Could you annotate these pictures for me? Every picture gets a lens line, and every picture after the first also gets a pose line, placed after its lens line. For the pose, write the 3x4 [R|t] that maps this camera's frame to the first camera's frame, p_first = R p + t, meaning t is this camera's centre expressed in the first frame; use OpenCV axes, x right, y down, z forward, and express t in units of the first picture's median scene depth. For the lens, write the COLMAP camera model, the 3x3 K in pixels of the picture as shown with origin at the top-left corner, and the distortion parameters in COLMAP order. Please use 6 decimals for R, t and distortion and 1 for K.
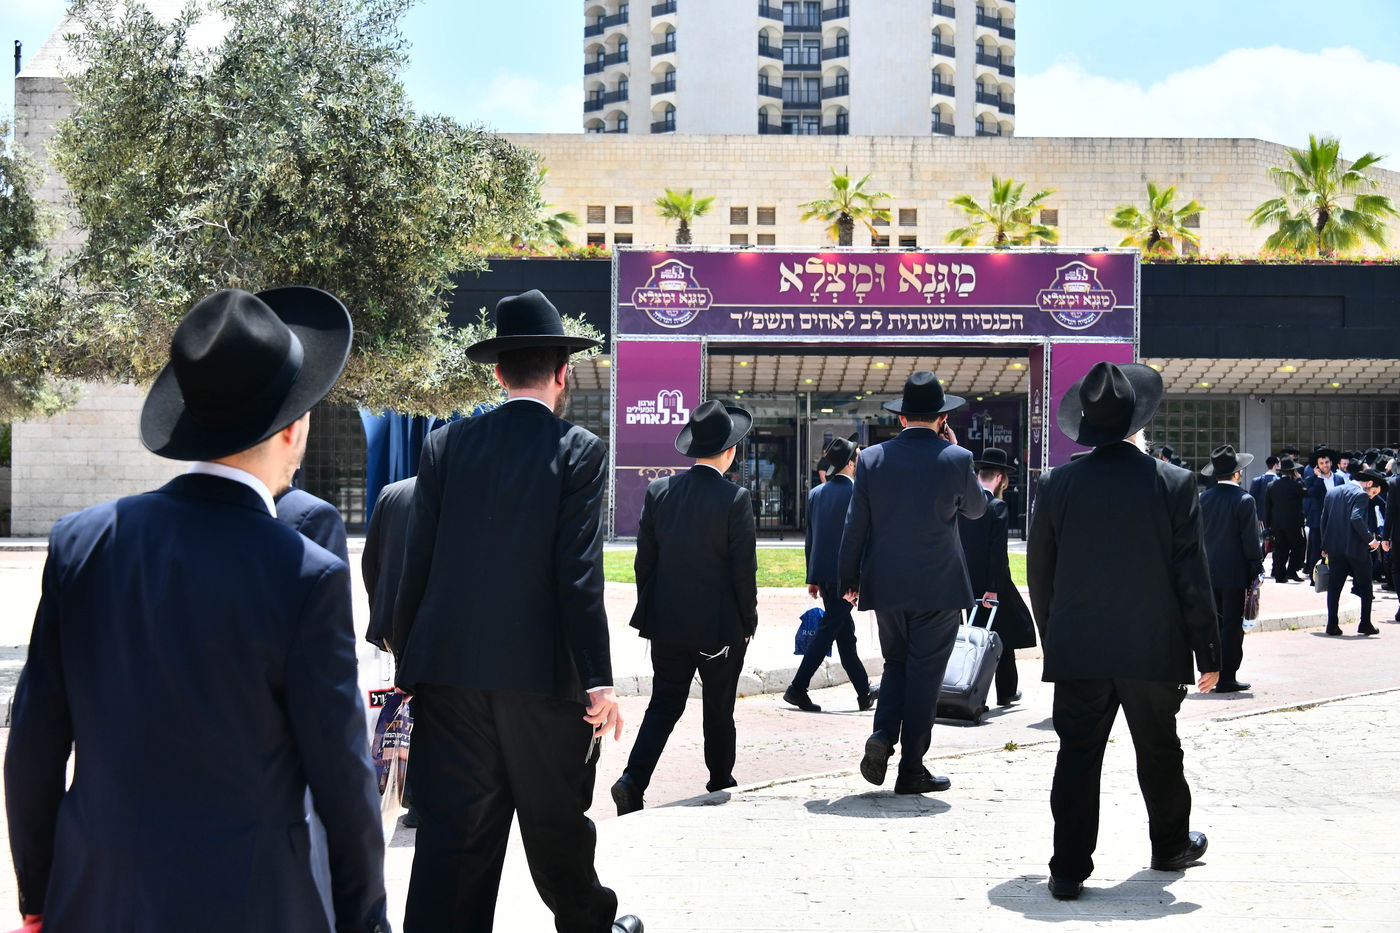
lens RADIAL K [[1964.9, 0, 707.4], [0, 1964.9, 522.2], [0, 0, 1]] dist [0.036757, 0.078289]
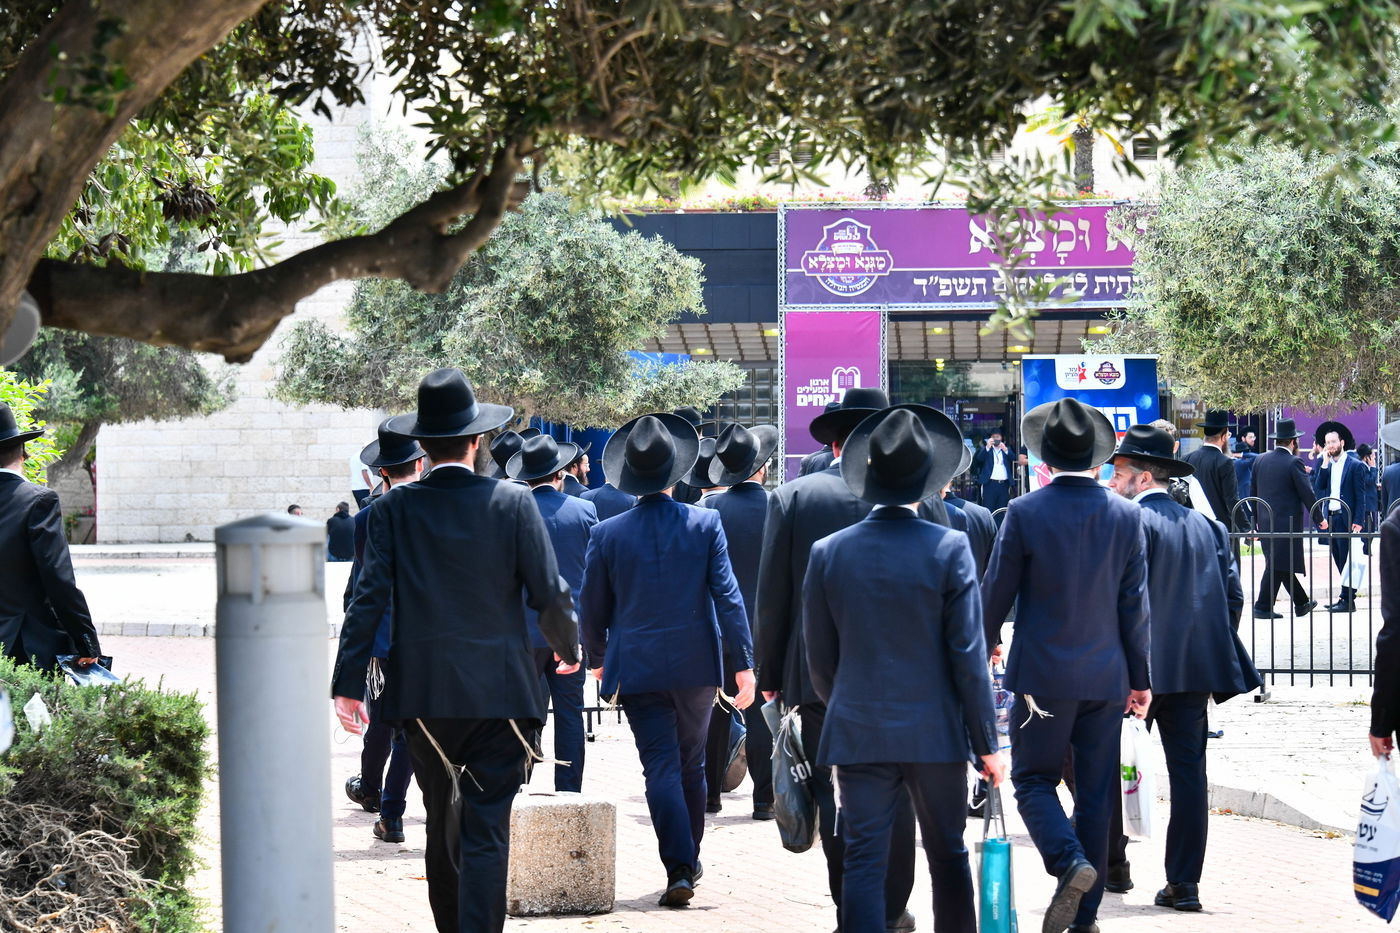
lens RADIAL K [[3906.6, 0, 700.0], [0, 3906.6, 466.5], [0, 0, 1]] dist [-0.043242, 1.242637]
pose [[0.996665, -0.013324, -0.080504, 0.055912], [0.011719, 0.999724, -0.020372, 0.011939], [0.080754, 0.019360, 0.996546, -0.742060]]
